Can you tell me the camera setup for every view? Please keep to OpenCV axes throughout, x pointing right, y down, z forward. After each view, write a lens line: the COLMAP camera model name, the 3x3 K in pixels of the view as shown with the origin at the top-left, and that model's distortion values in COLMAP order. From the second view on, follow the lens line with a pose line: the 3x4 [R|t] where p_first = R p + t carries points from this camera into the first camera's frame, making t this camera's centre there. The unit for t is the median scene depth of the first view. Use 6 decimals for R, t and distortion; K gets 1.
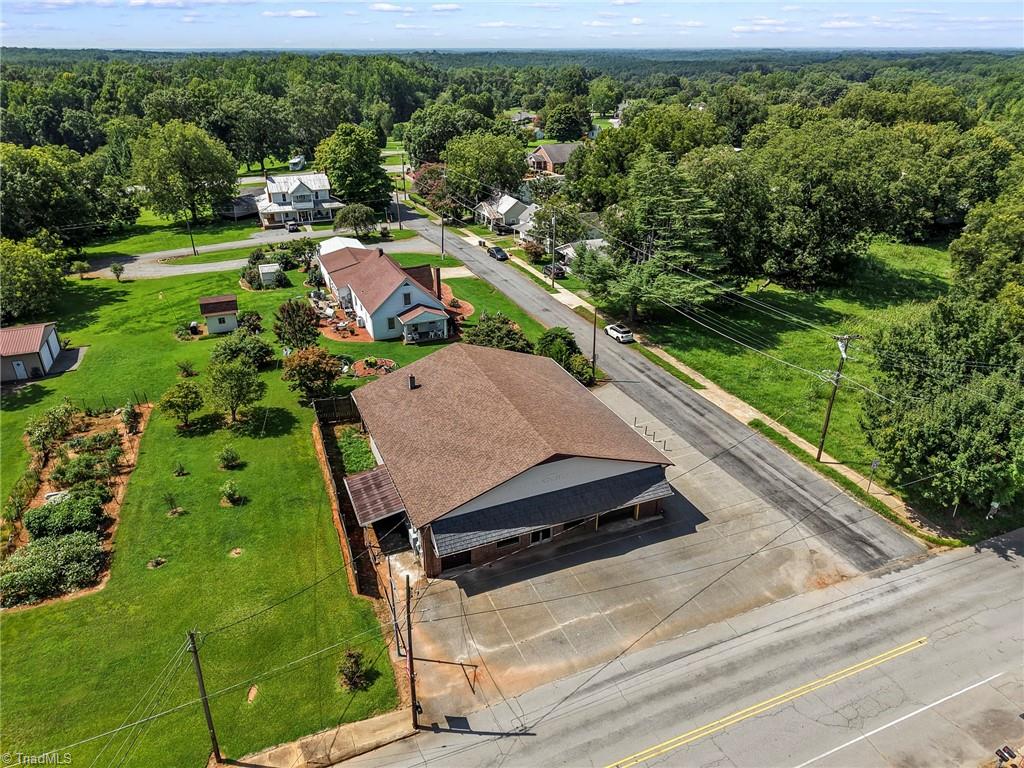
lens RADIAL K [[685.0, 0, 512.0], [0, 685.0, 384.0], [0, 0, 1]] dist [0.047035, -0.060530]
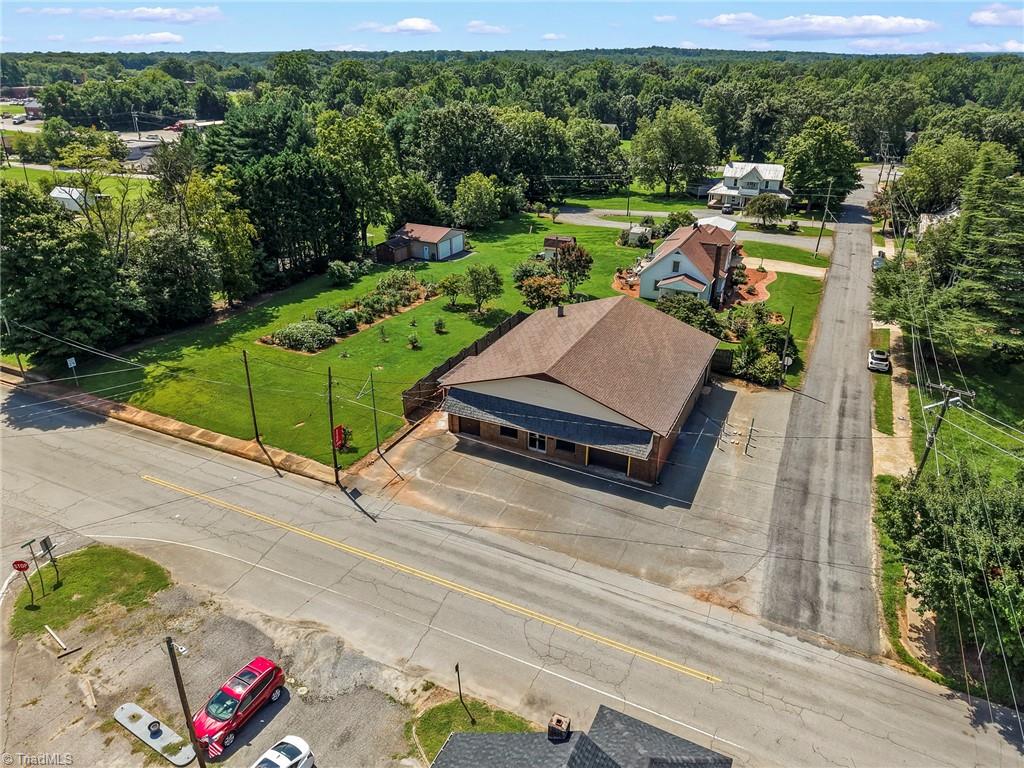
lens RADIAL K [[685.0, 0, 512.0], [0, 685.0, 384.0], [0, 0, 1]] dist [0.047035, -0.060530]
pose [[0.661971, 0.326455, -0.674701, 0.639816], [-0.328947, 0.935379, 0.129845, -0.010366], [0.673490, 0.135987, 0.726580, 0.091955]]
